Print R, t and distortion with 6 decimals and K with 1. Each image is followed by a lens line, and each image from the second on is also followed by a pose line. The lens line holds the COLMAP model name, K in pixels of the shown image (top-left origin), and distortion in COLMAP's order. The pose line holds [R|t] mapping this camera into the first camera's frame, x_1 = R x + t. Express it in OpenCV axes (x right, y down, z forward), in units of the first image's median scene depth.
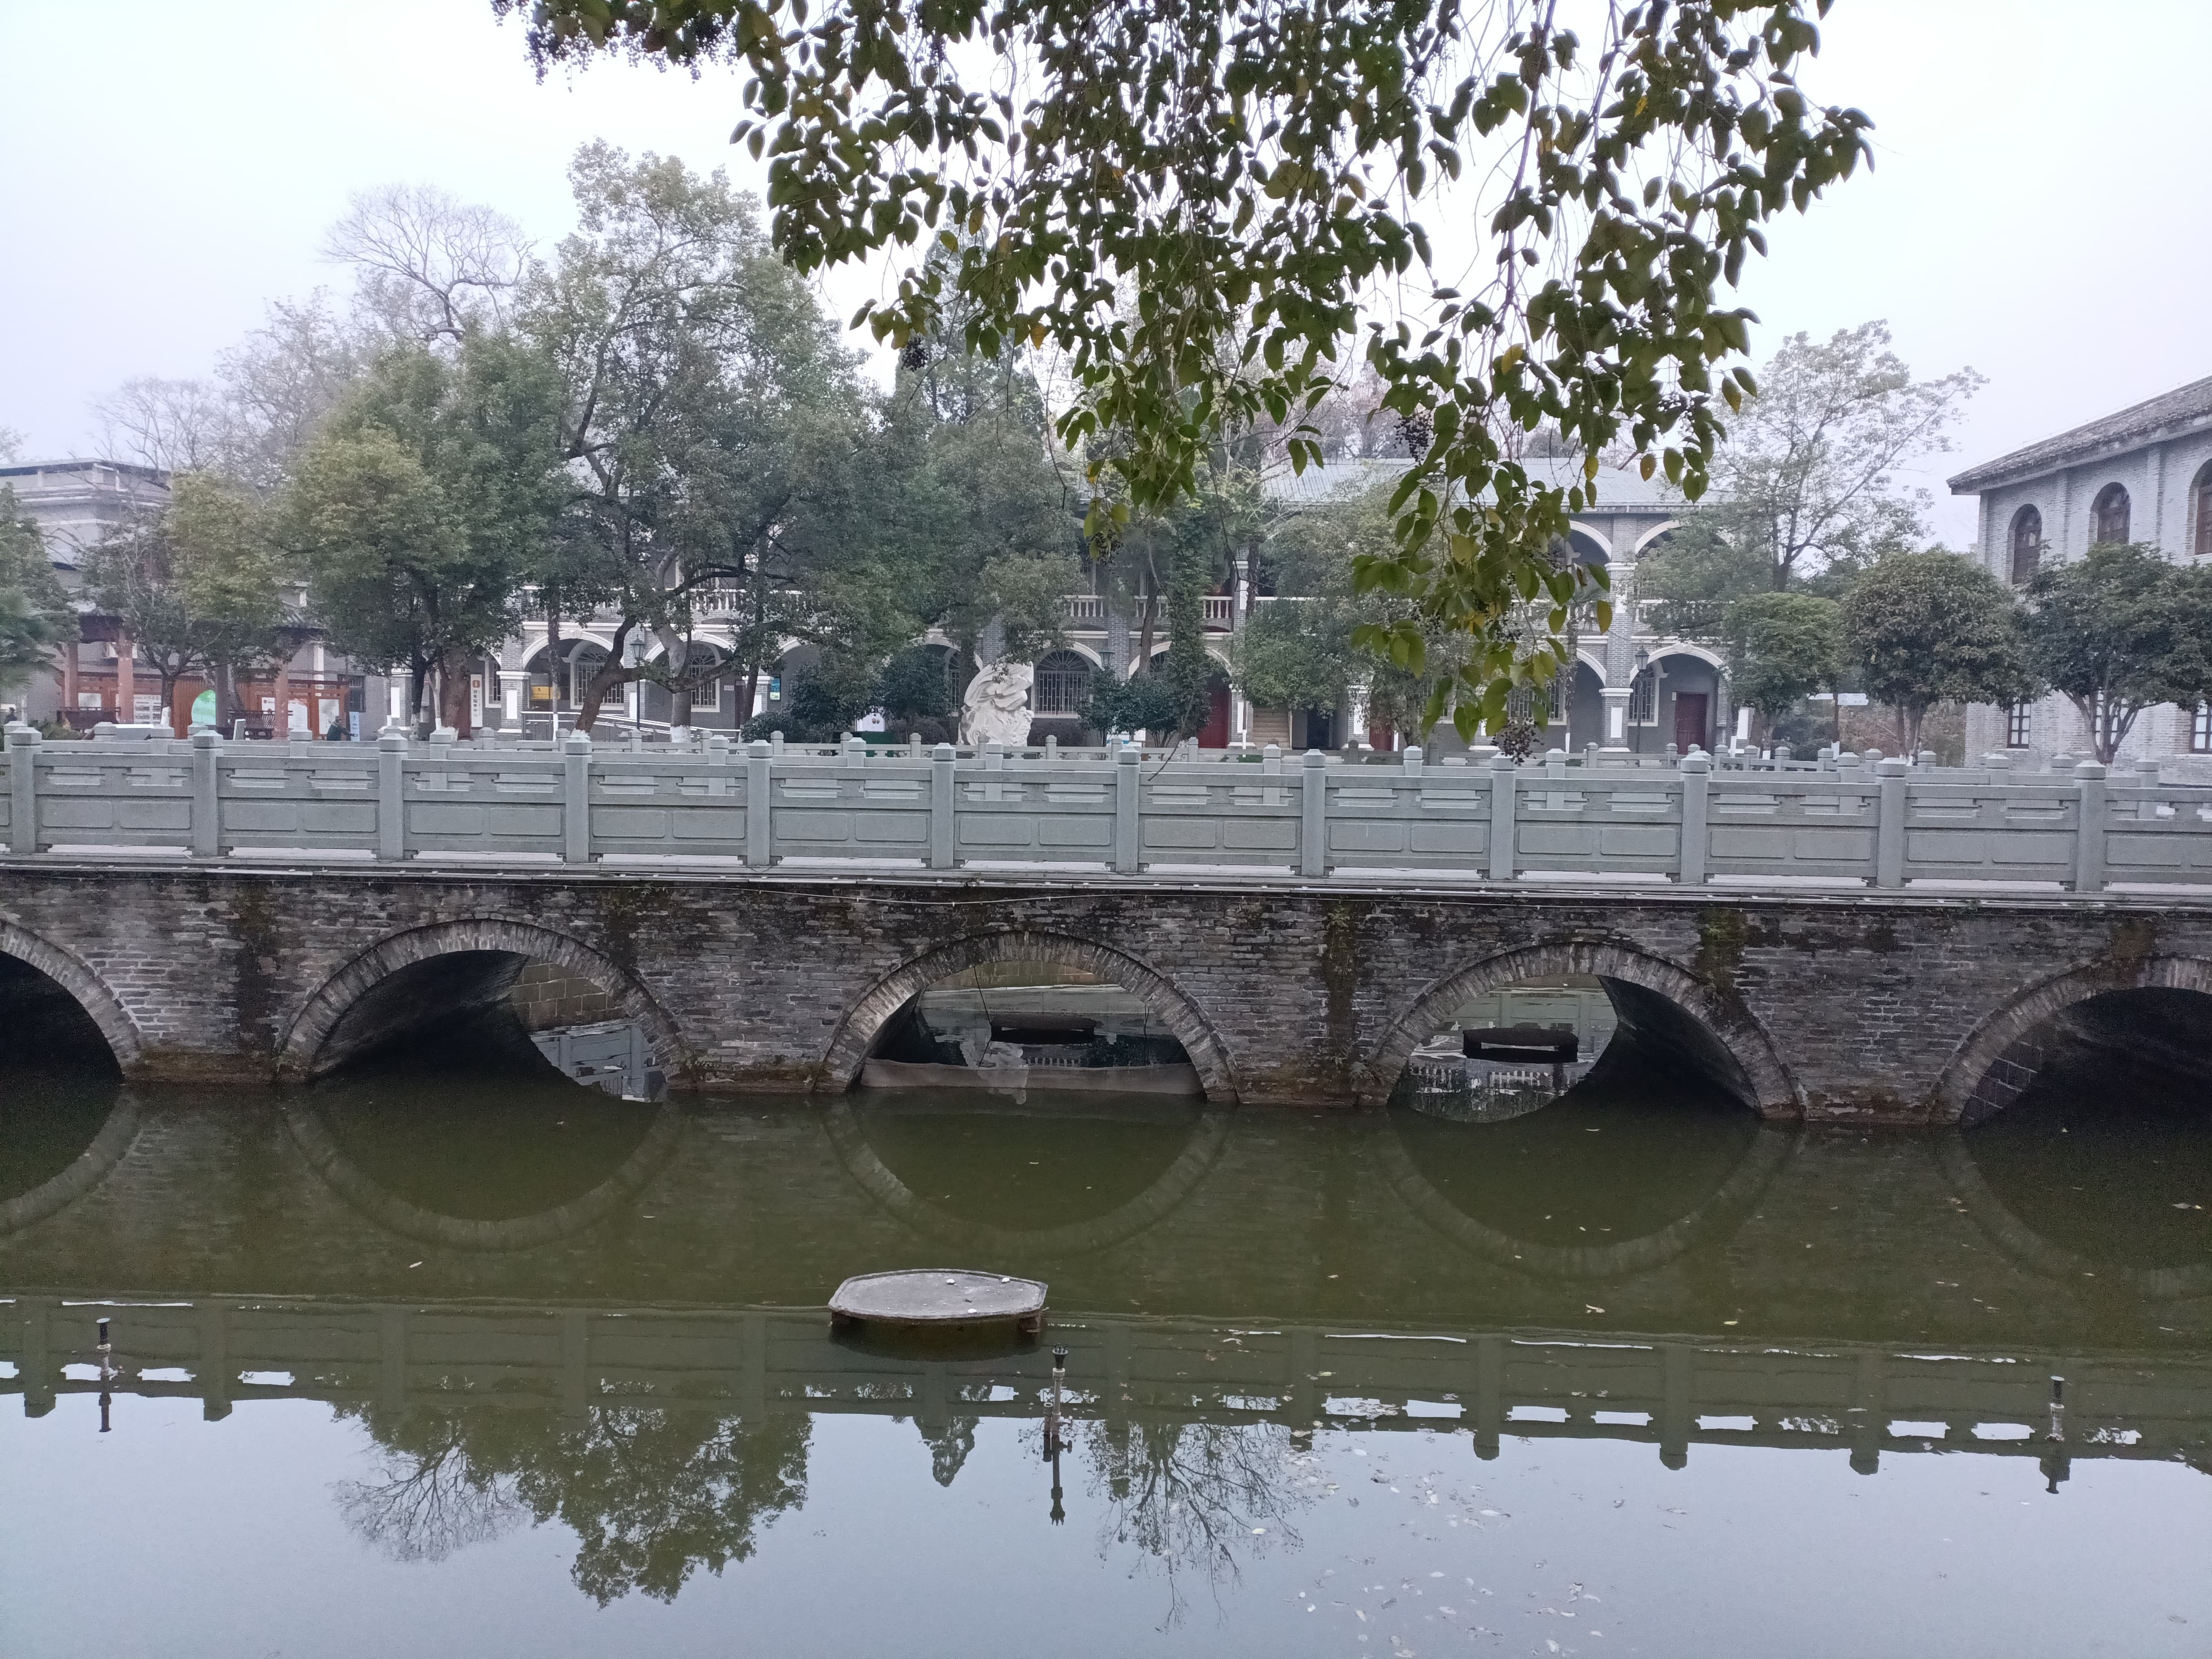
lens RADIAL K [[1738.5, 0, 1106.0], [0, 1738.5, 829.5], [0, 0, 1]] dist [0.040797, -0.002276]
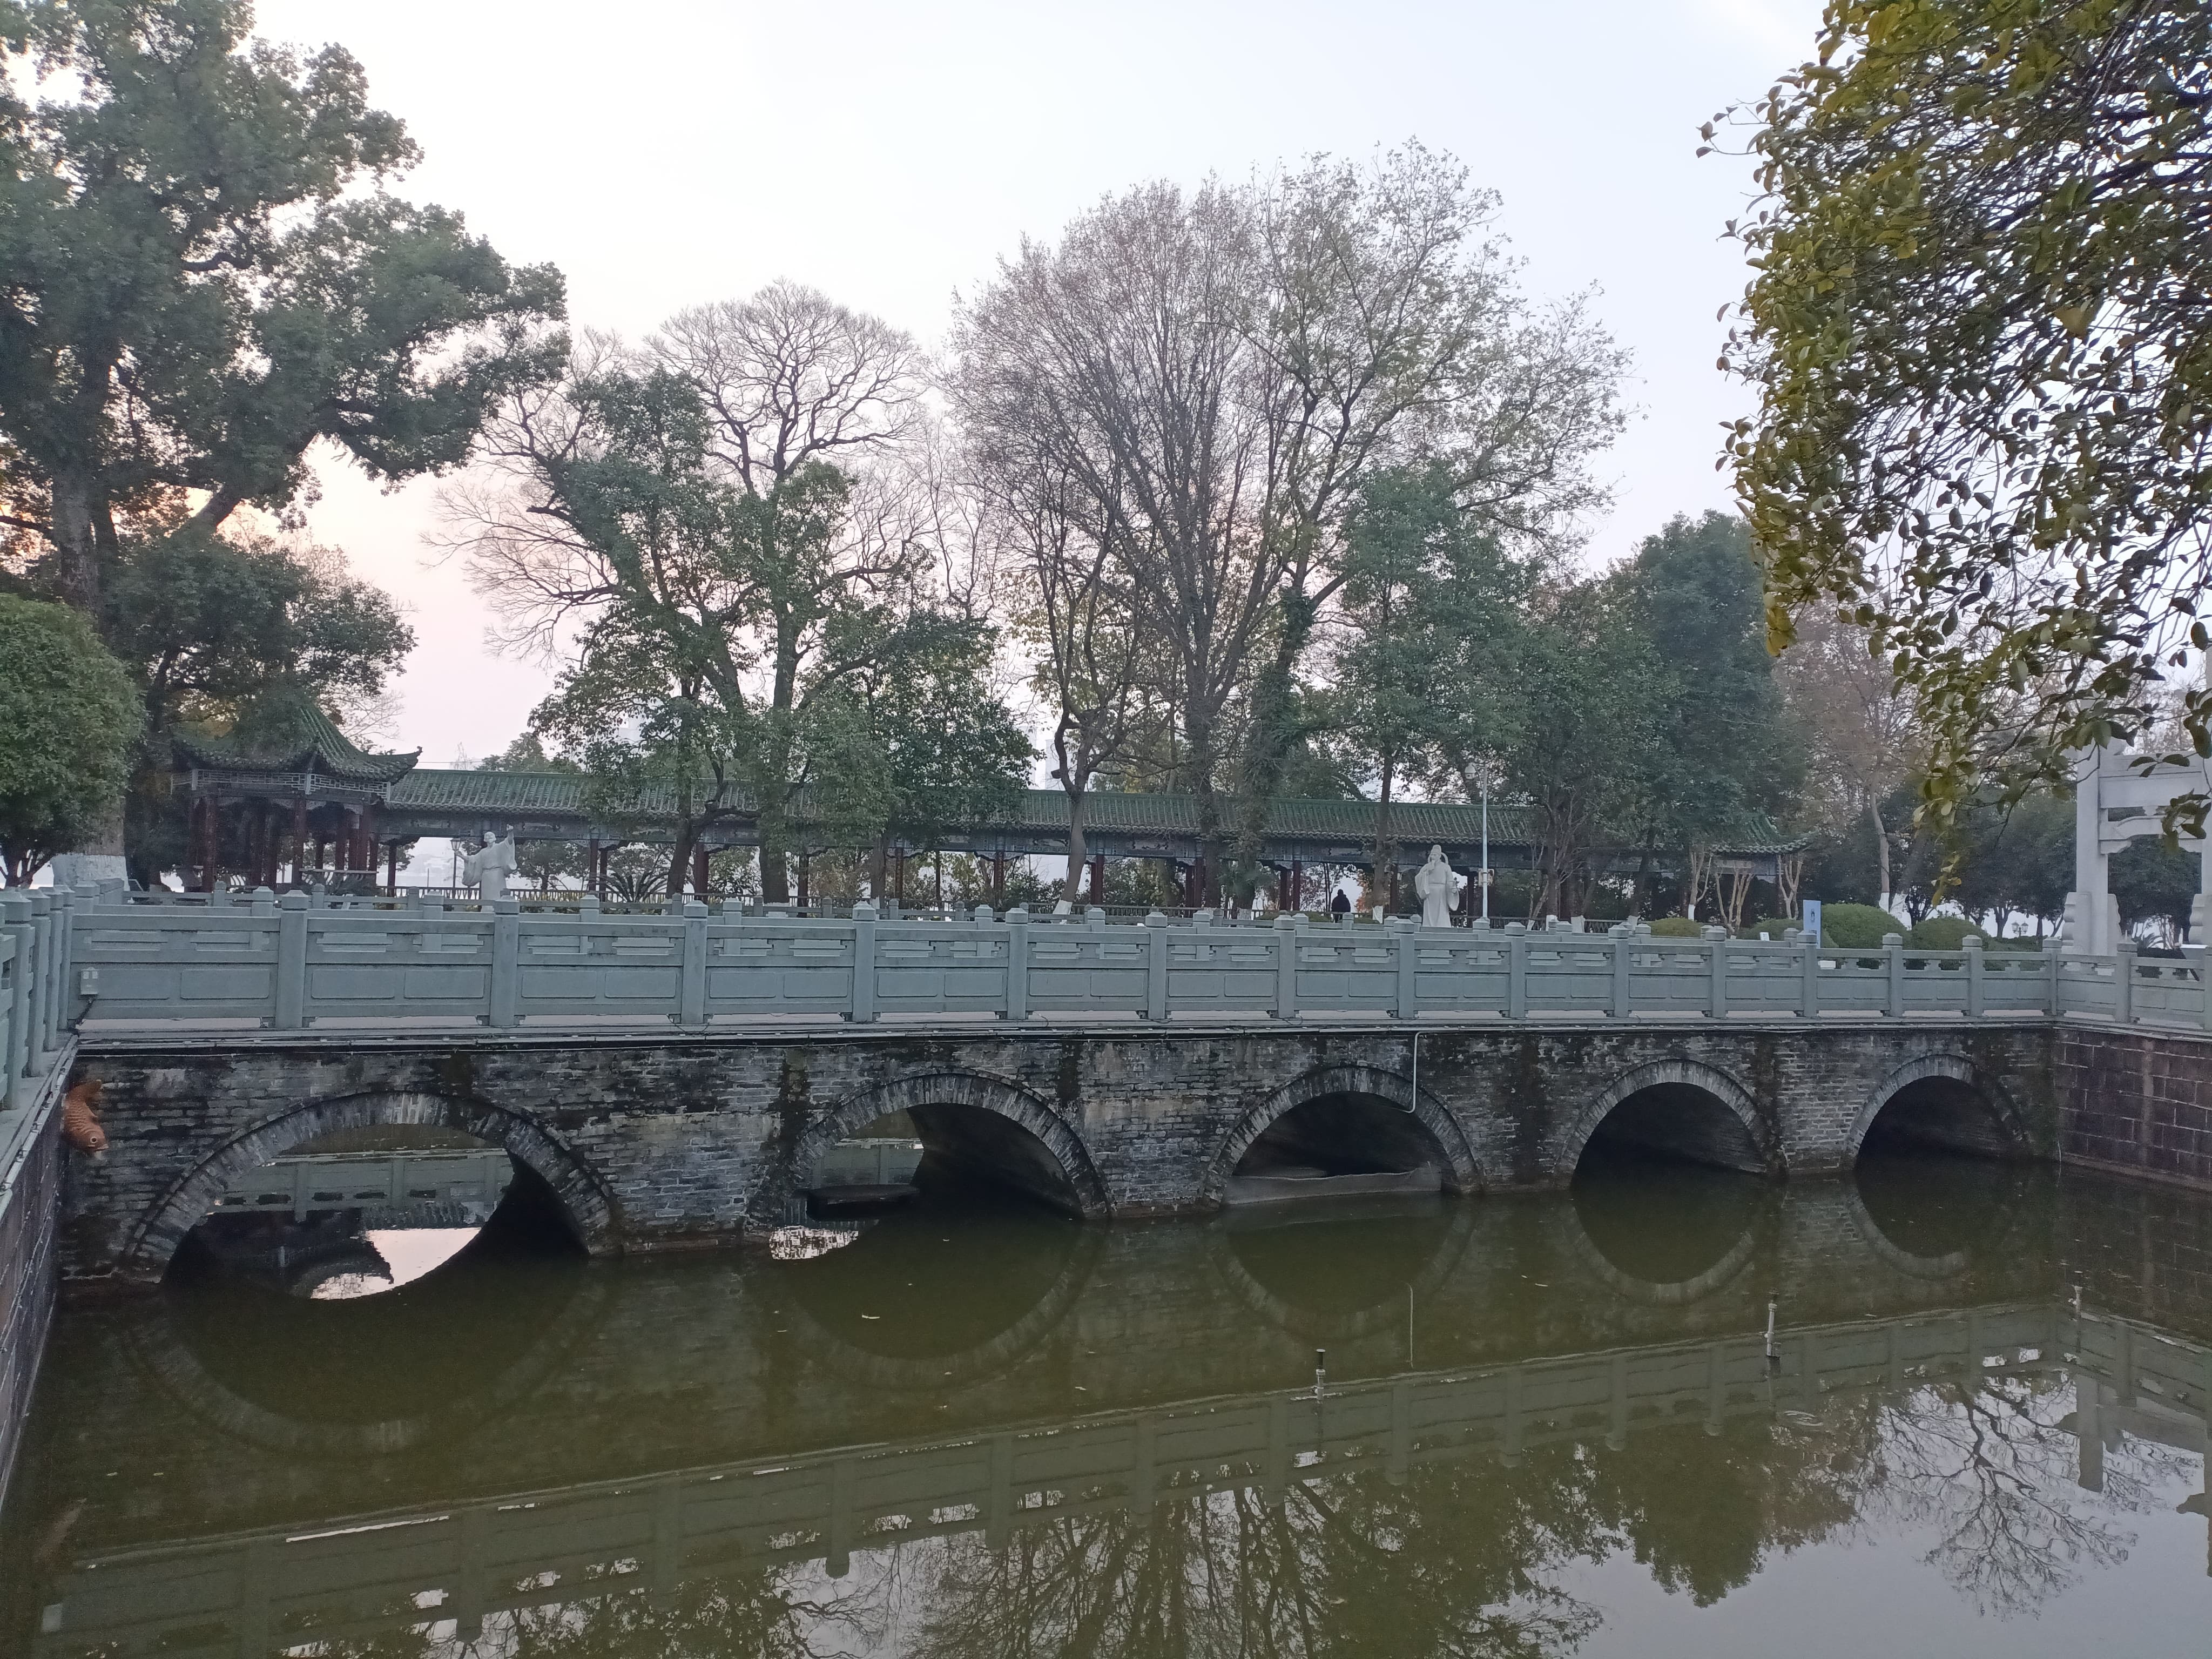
lens RADIAL K [[1649.6, 0, 1105.3], [0, 1649.6, 815.6], [0, 0, 1]] dist [0.098255, -0.120606]
pose [[0.868061, 0.037009, 0.495076, -0.675691], [0.010202, 0.995677, -0.092319, -0.011490], [-0.496352, 0.085189, 0.863931, 0.028769]]
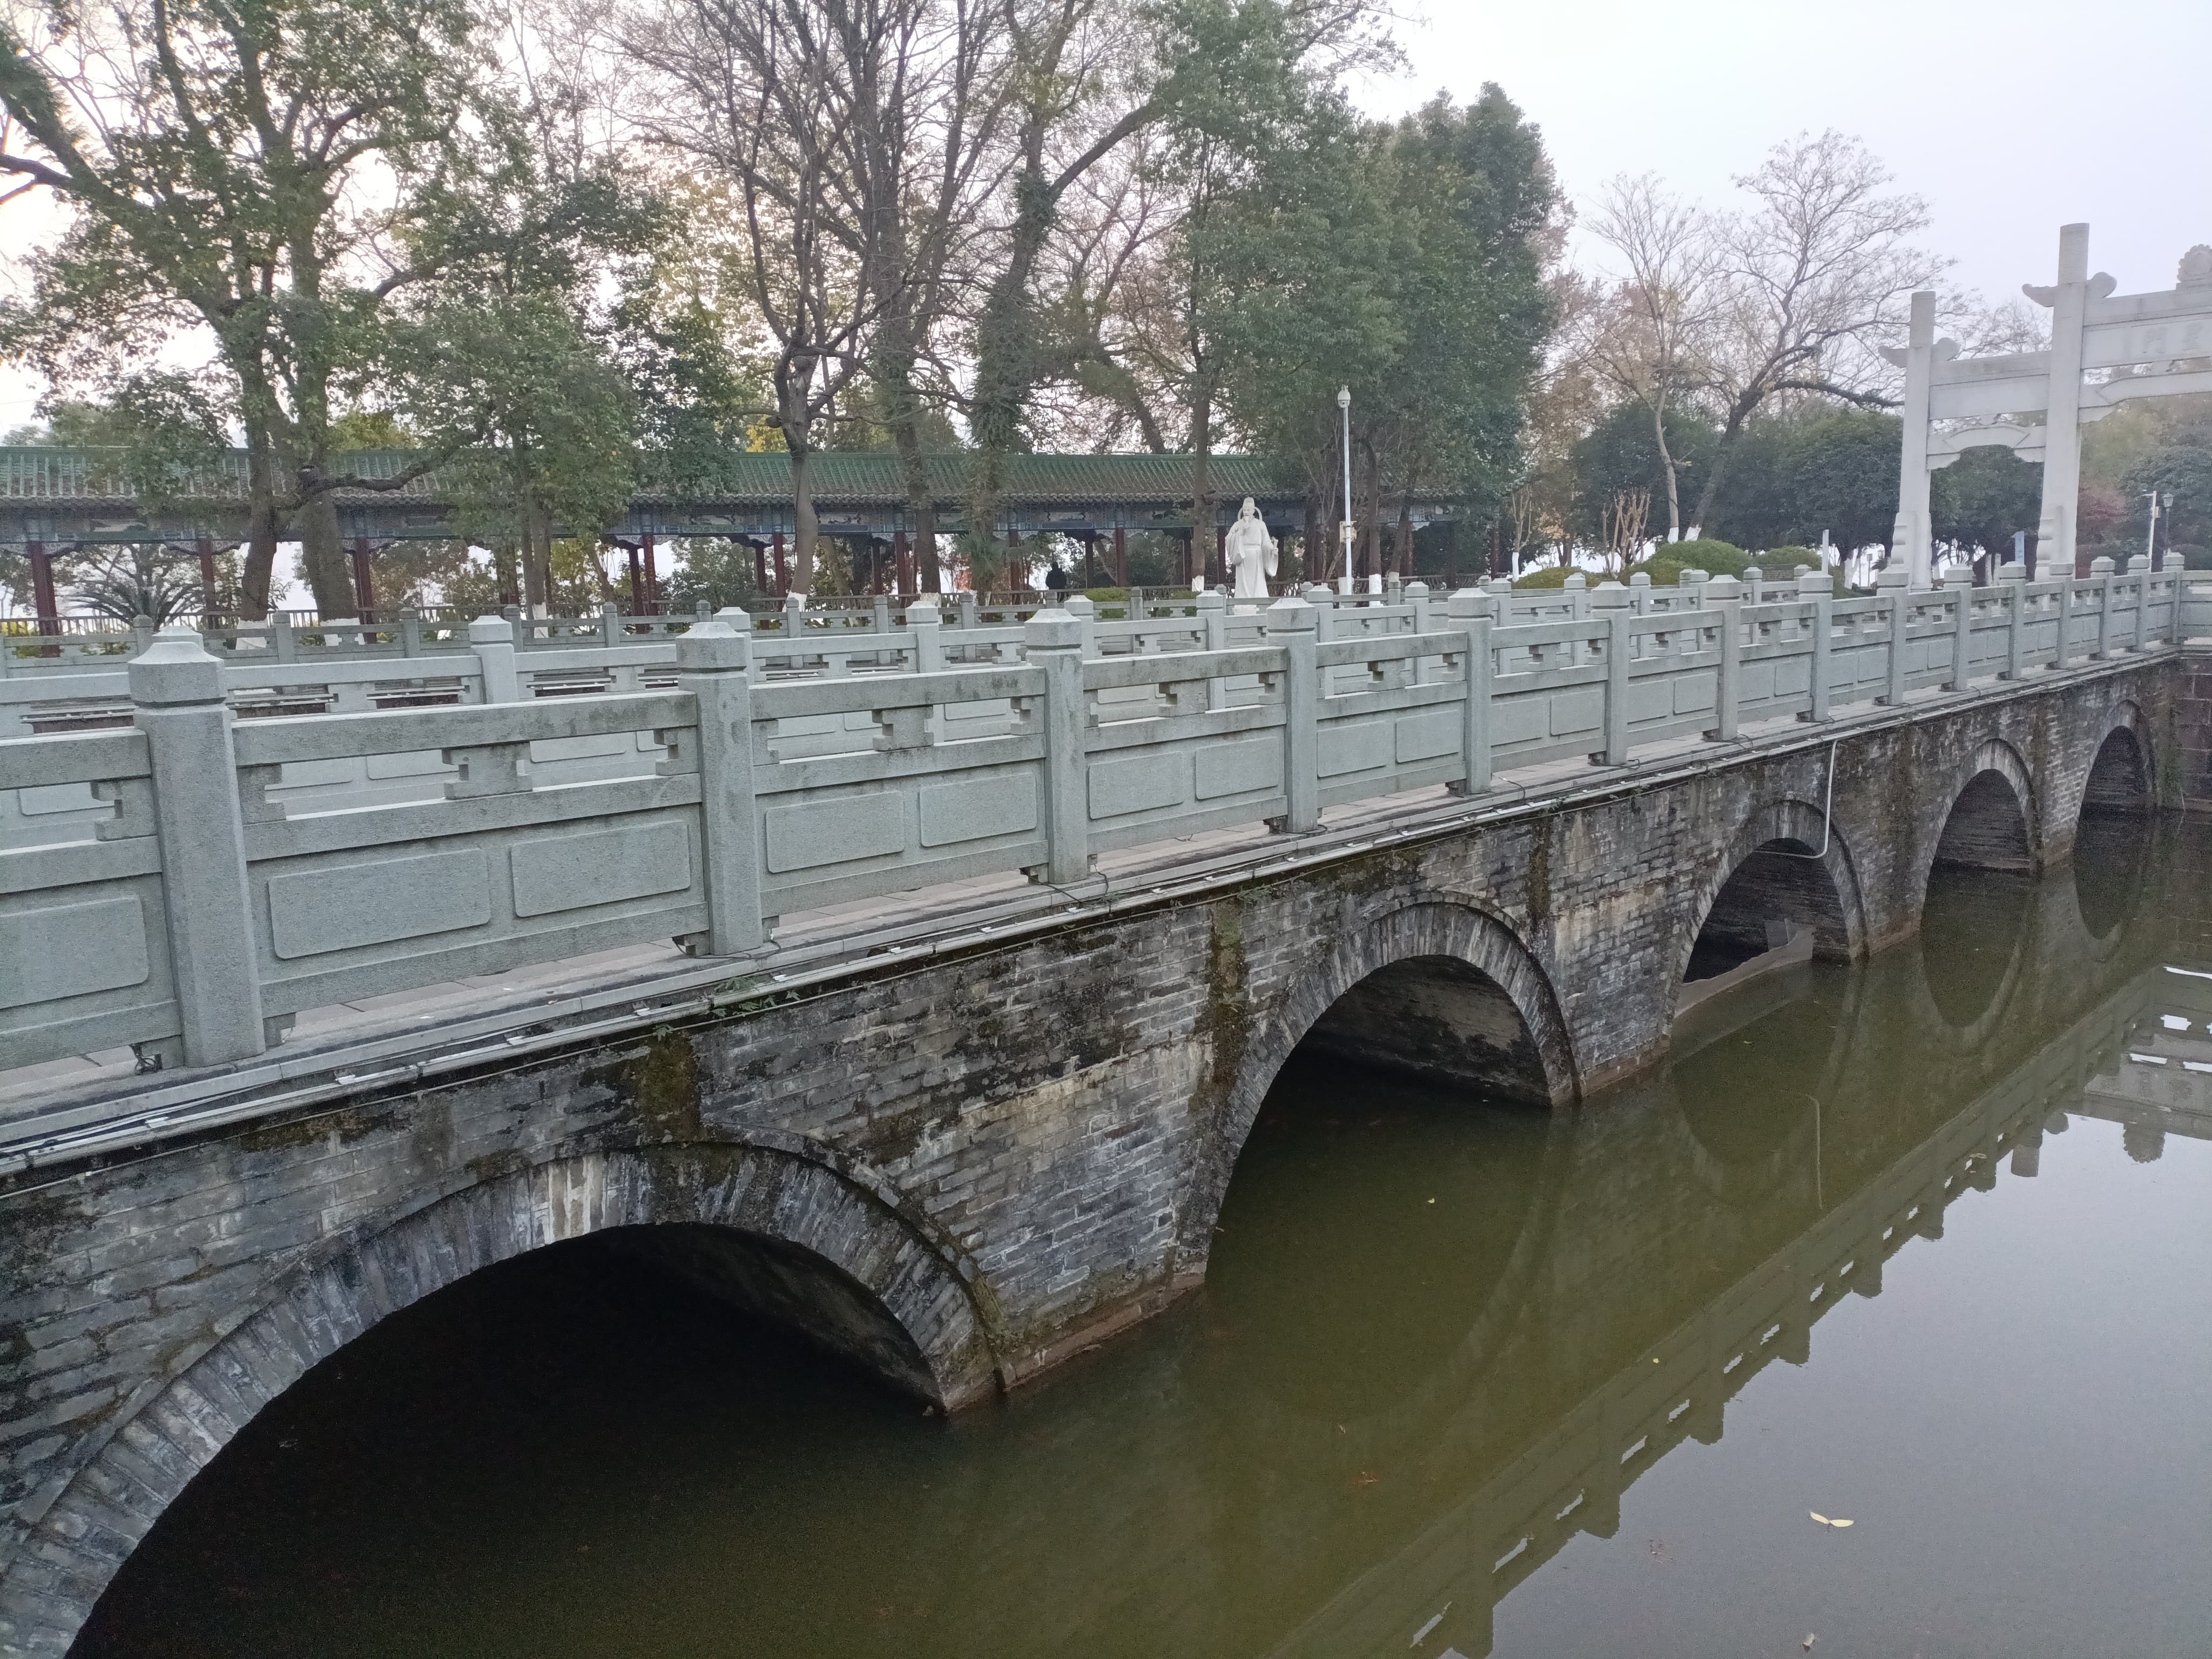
lens RADIAL K [[1649.6, 0, 1105.3], [0, 1649.6, 815.6], [0, 0, 1]] dist [0.098255, -0.120606]
pose [[0.649344, -0.139569, 0.747578, -0.740038], [0.081298, 0.990122, 0.114235, -0.064719], [-0.756137, -0.013401, 0.654277, 0.976029]]
